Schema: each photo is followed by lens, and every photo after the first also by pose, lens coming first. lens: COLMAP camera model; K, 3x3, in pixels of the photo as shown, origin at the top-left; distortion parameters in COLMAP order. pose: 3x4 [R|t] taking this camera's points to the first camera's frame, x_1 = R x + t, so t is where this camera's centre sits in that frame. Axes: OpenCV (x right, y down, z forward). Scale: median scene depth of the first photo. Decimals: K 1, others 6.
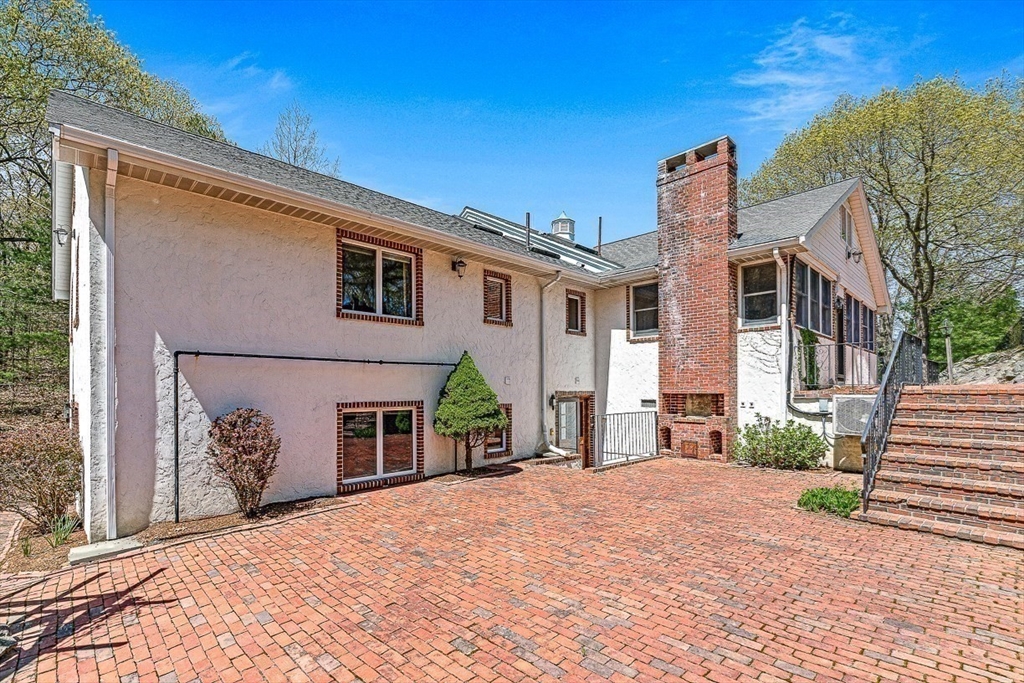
lens RADIAL K [[462.5, 0, 508.1], [0, 462.5, 387.3], [0, 0, 1]] dist [-0.001436, 0.000359]
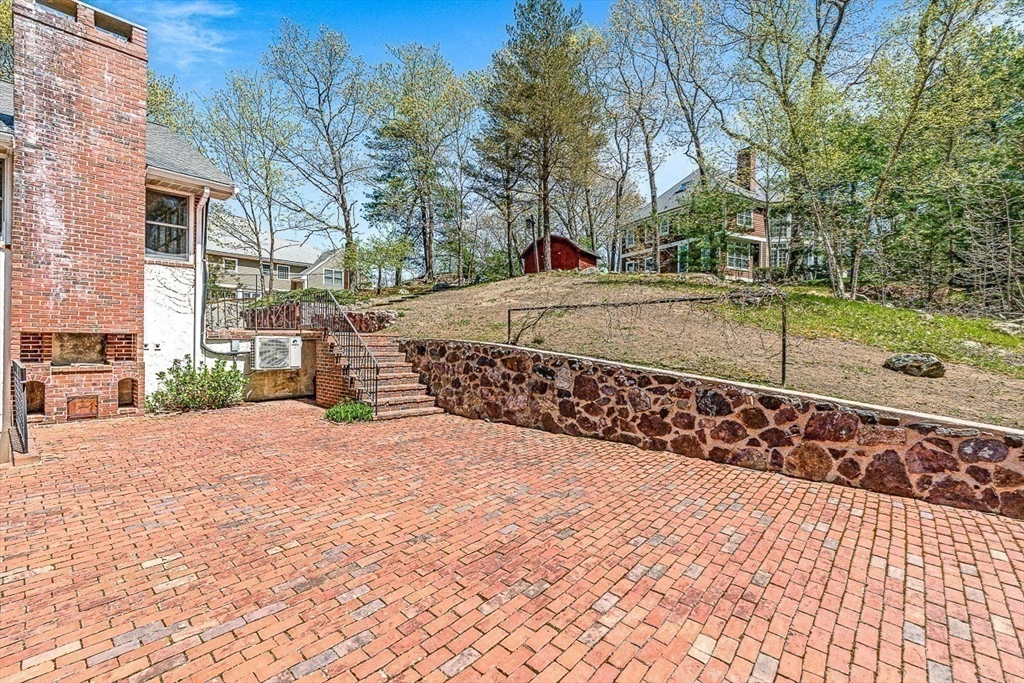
lens RADIAL K [[457.0, 0, 504.7], [0, 457.0, 340.7], [0, 0, 1]] dist [-0.000970, 0.000147]
pose [[-0.065002, 0.002532, 0.997882, -0.457313], [-0.016083, 0.999864, -0.003584, 0.021353], [-0.997756, -0.016282, -0.064952, 0.443700]]
